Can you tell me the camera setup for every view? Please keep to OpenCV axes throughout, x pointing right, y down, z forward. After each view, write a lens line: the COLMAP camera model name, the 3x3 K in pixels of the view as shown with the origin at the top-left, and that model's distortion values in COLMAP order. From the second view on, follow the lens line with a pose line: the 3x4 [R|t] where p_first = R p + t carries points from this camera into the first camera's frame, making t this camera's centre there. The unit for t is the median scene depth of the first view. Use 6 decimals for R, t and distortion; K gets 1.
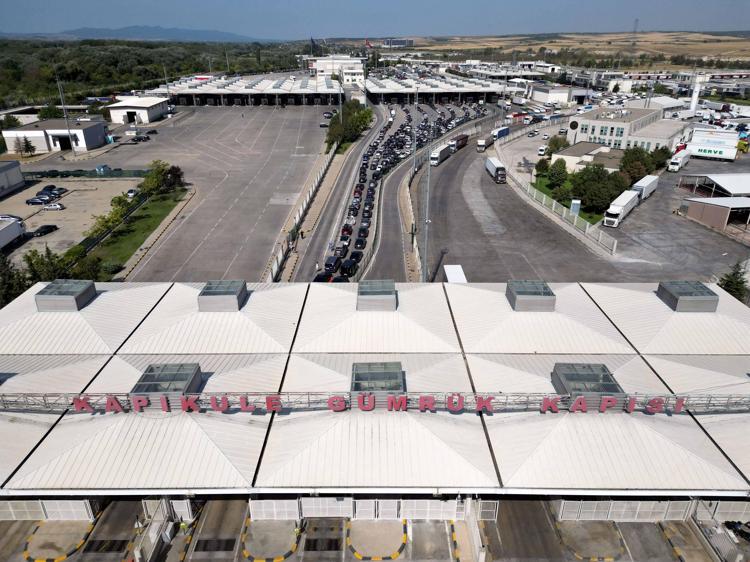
lens RADIAL K [[527.2, 0, 375.0], [0, 527.2, 281.0], [0, 0, 1]] dist [0.069128, -0.057183]
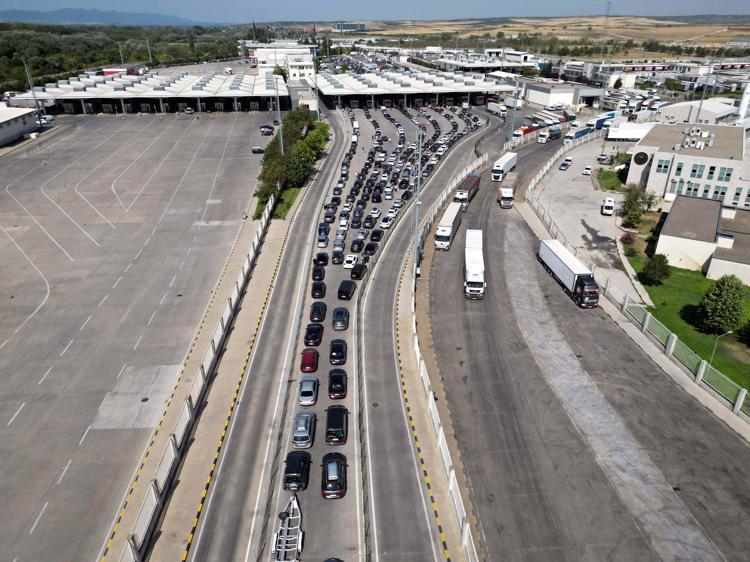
lens RADIAL K [[527.2, 0, 375.0], [0, 527.2, 281.0], [0, 0, 1]] dist [0.069128, -0.057183]
pose [[0.996391, -0.037247, 0.076279, -0.003255], [0.035376, 0.999043, 0.025731, -0.101093], [-0.077165, -0.022940, 0.996754, 0.219423]]
